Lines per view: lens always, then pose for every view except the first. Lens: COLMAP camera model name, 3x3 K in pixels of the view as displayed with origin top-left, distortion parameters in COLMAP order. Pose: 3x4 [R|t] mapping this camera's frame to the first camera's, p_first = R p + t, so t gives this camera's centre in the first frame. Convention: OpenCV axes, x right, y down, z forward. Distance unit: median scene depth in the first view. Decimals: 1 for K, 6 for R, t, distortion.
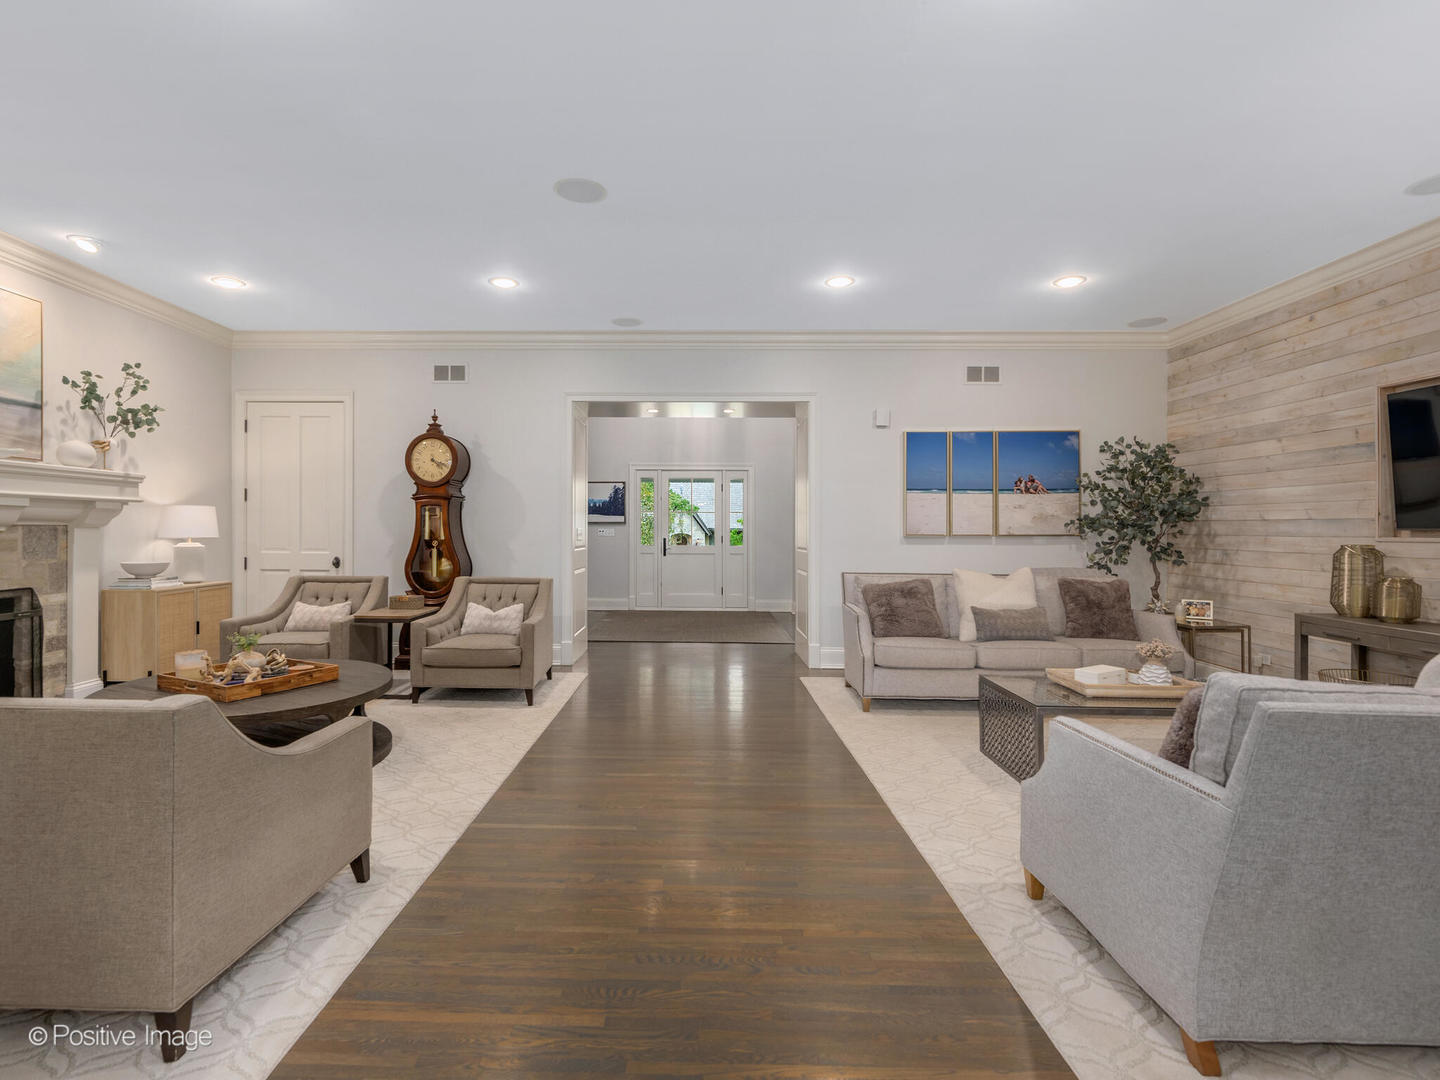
lens RADIAL K [[668.8, 0, 714.1], [0, 668.8, 530.3], [0, 0, 1]] dist [-0.004000, -0.000313]
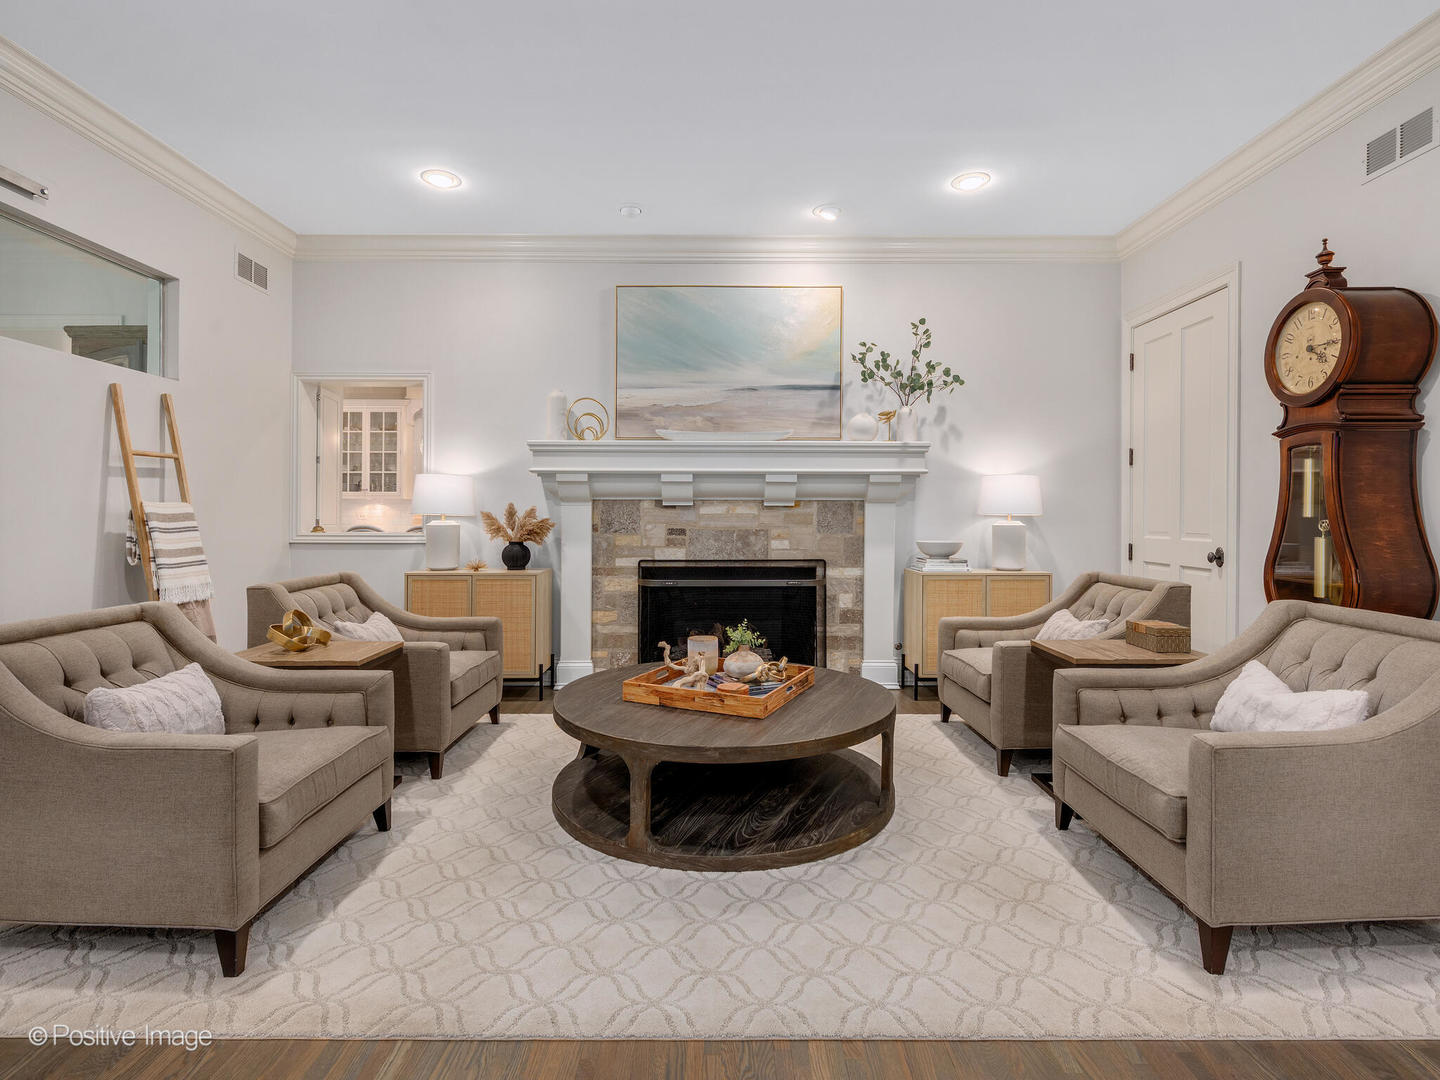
lens RADIAL K [[730.1, 0, 706.0], [0, 730.1, 514.3], [0, 0, 1]] dist [-0.000716, -0.000590]
pose [[-0.009855, -0.007238, -0.999925, 0.123880], [-0.001280, 0.999973, -0.007225, 0.020744], [0.999951, 0.001208, -0.009864, 0.746381]]
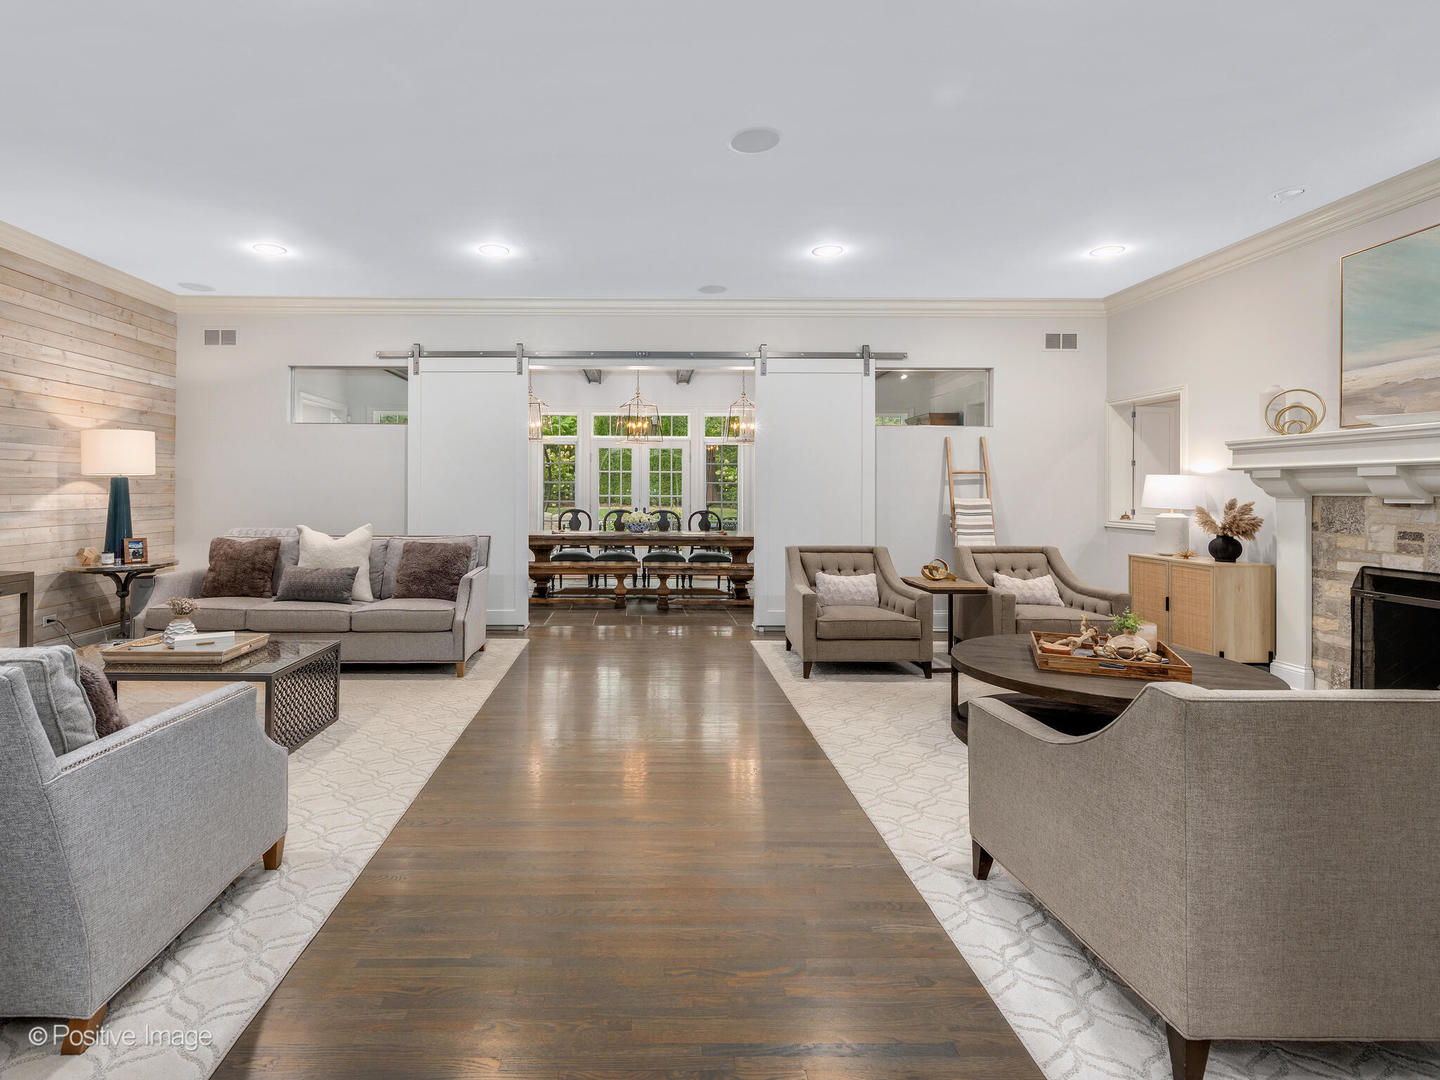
lens RADIAL K [[732.3, 0, 670.7], [0, 732.3, 485.4], [0, 0, 1]] dist [0.005064, -0.000079]
pose [[-0.999856, -0.010584, -0.013296, -0.048865], [-0.010484, 0.999916, -0.007576, -0.005042], [0.013375, -0.007435, -0.999883, 1.536613]]
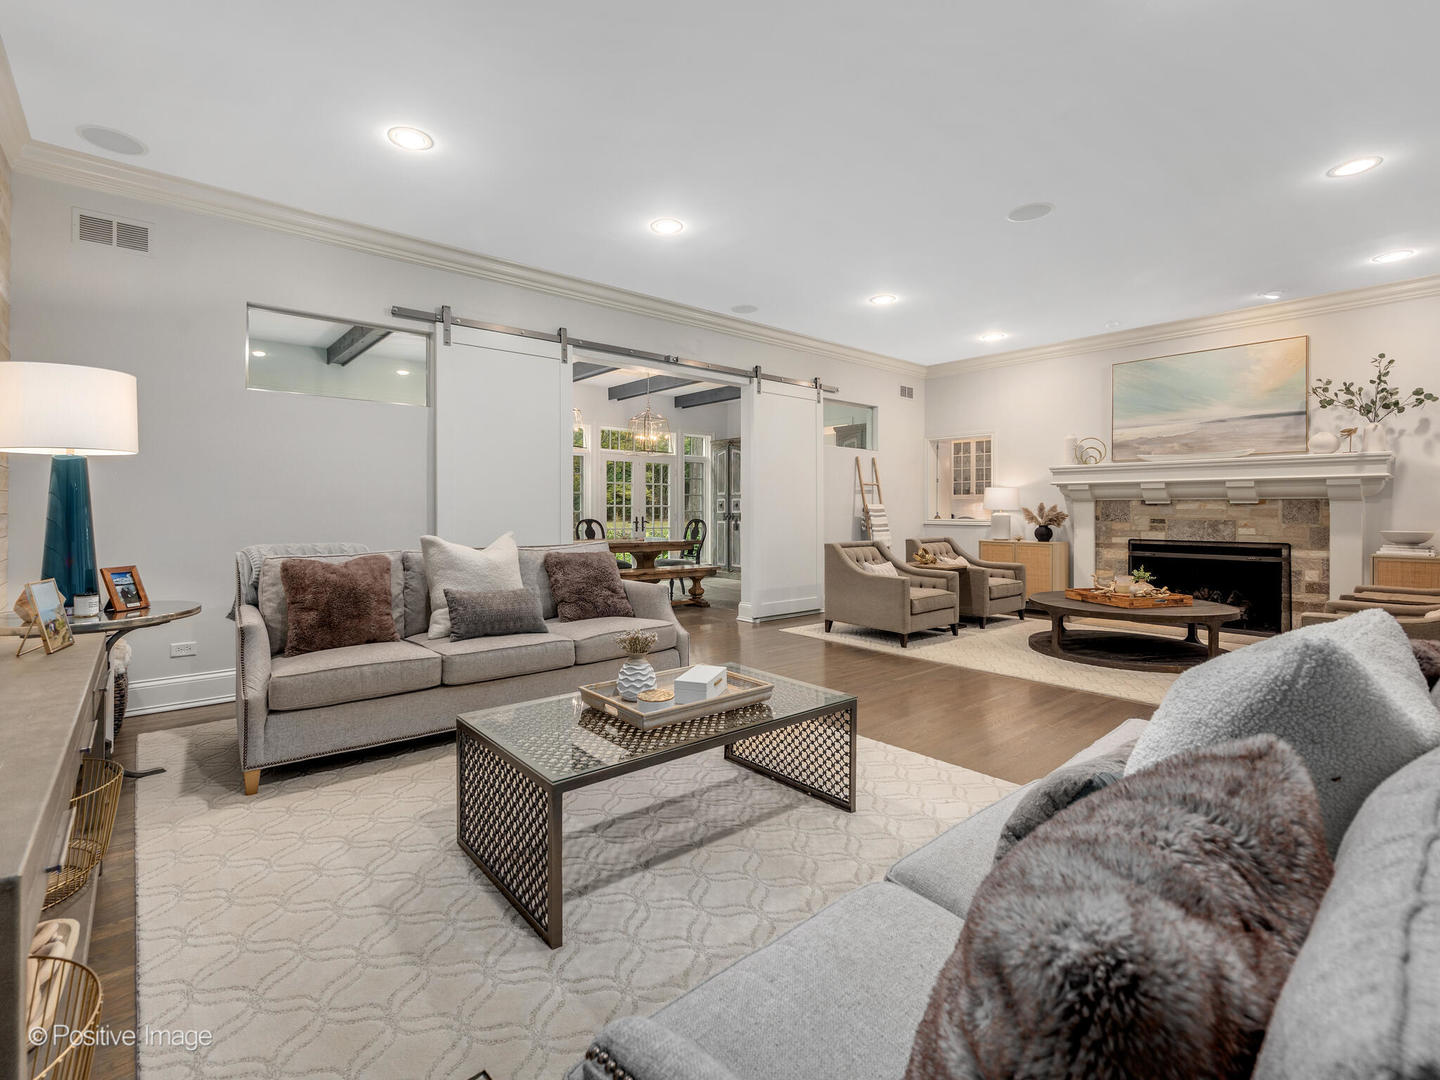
lens RADIAL K [[668.8, 0, 697.2], [0, 668.8, 501.7], [0, 0, 1]] dist [-0.004000, -0.000313]
pose [[-0.761884, -0.015689, -0.647523, 0.766770], [-0.007114, 0.999849, -0.015854, 0.026337], [0.647674, -0.007473, -0.761881, 1.146651]]
